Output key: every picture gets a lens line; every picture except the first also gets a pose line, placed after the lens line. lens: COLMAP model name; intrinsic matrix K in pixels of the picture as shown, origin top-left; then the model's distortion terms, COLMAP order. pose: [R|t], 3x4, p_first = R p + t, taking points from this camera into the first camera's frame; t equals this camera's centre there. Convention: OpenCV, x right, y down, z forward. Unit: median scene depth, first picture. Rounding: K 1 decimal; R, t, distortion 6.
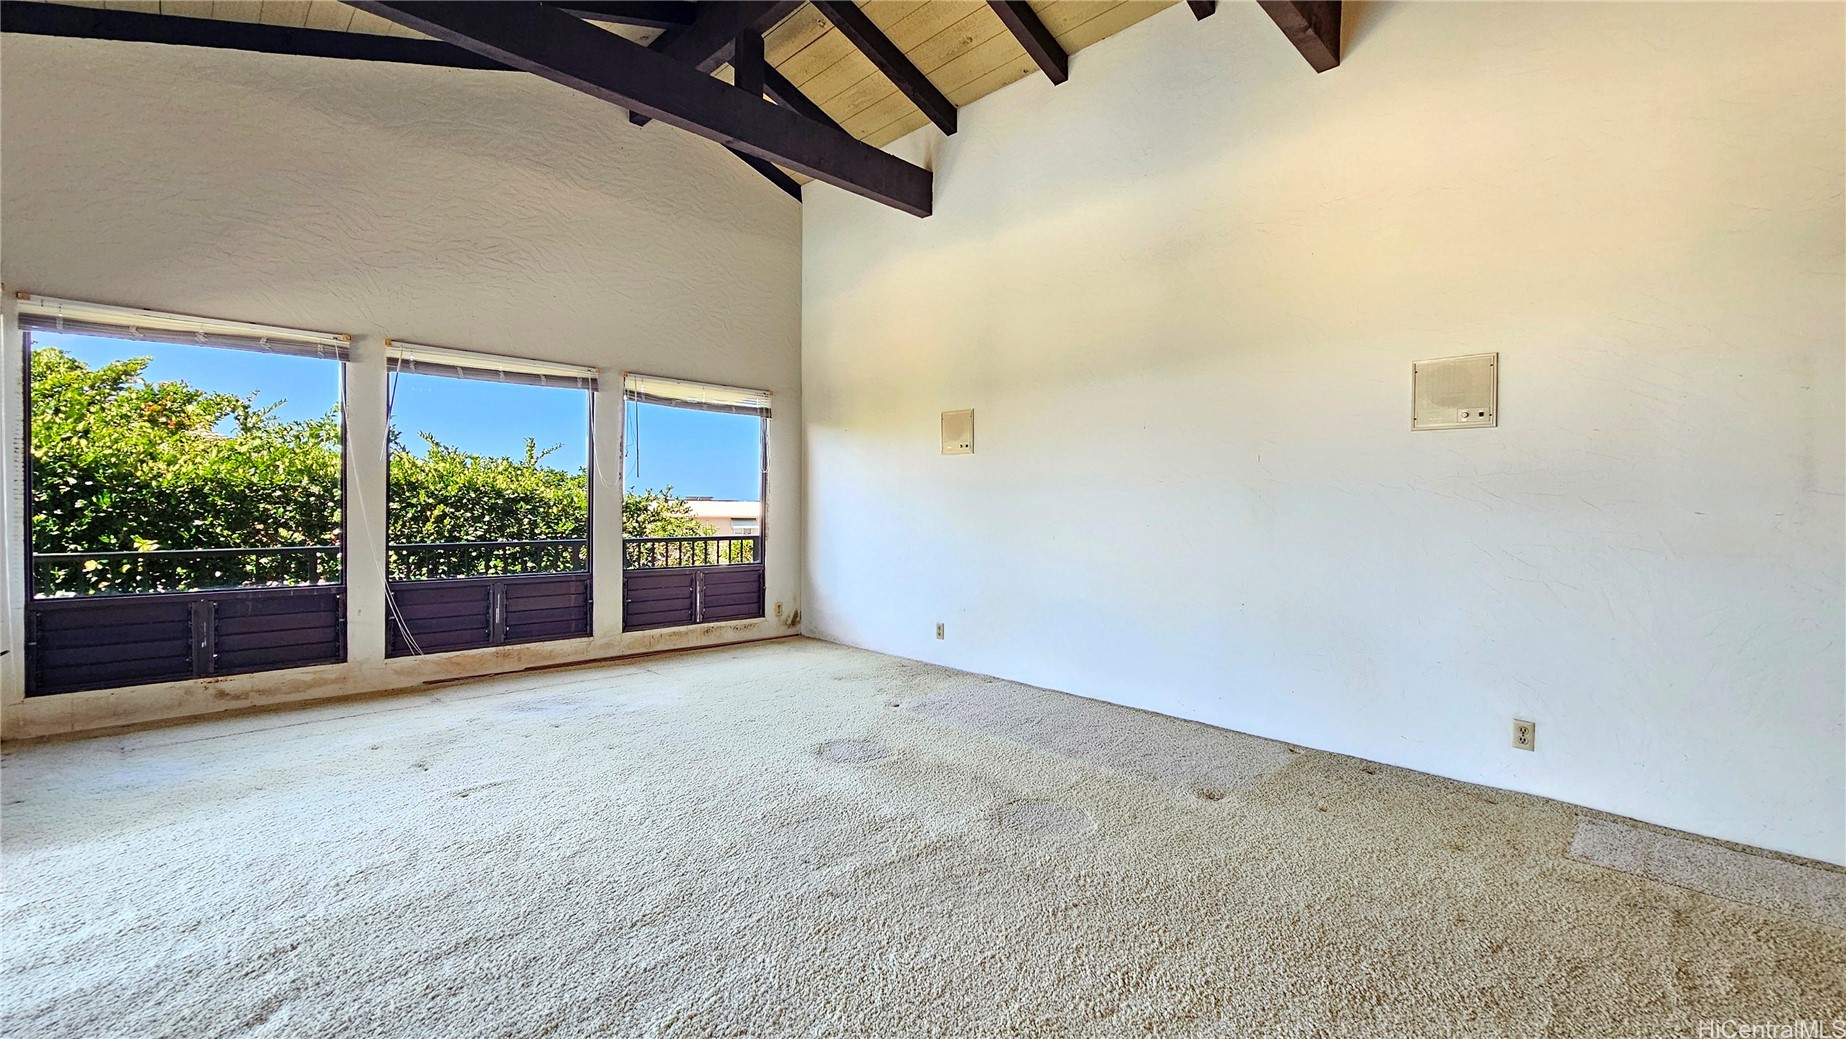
lens RADIAL K [[763.8, 0, 957.3], [0, 763.8, 492.8], [0, 0, 1]] dist [-0.001086, 0.000287]
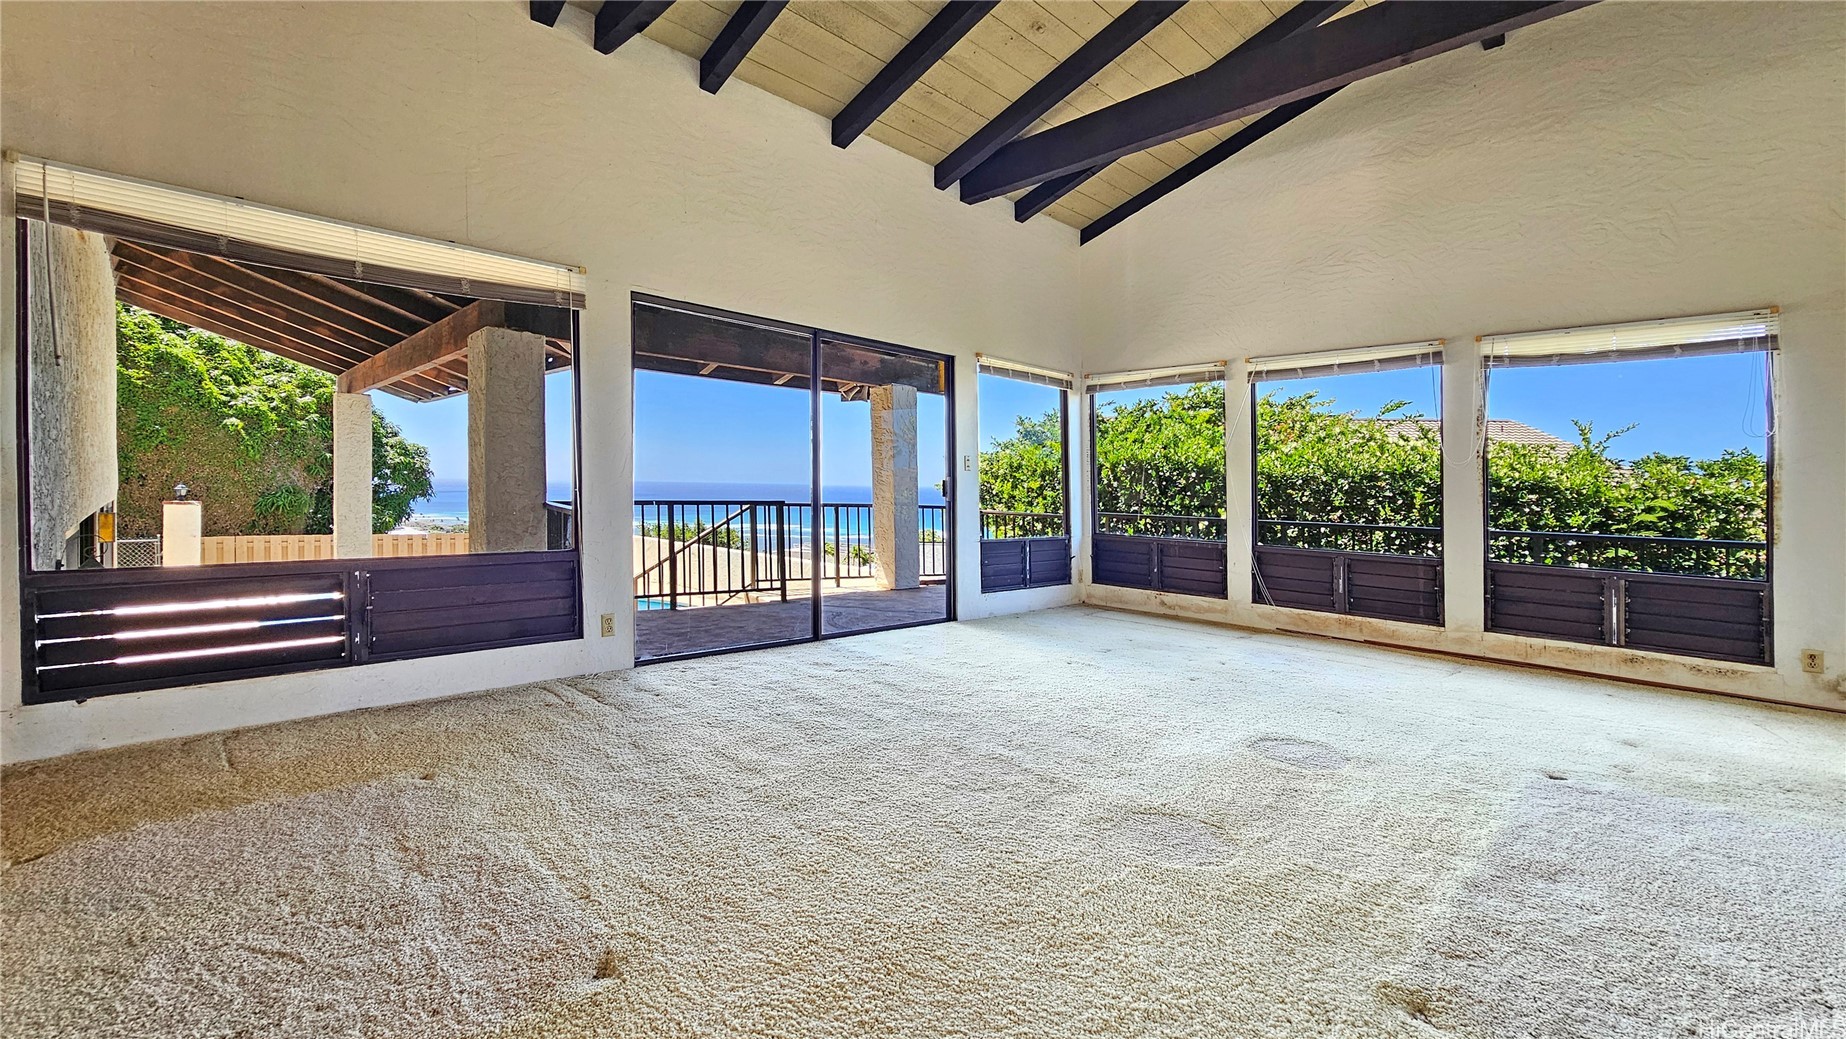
lens RADIAL K [[763.8, 0, 925.7], [0, 763.8, 492.8], [0, 0, 1]] dist [-0.001086, 0.000287]
pose [[0.003628, -0.004793, -0.999982, 0.490032], [-0.006394, 0.999968, -0.004816, 0.034480], [0.999973, 0.006412, 0.003597, 0.387373]]
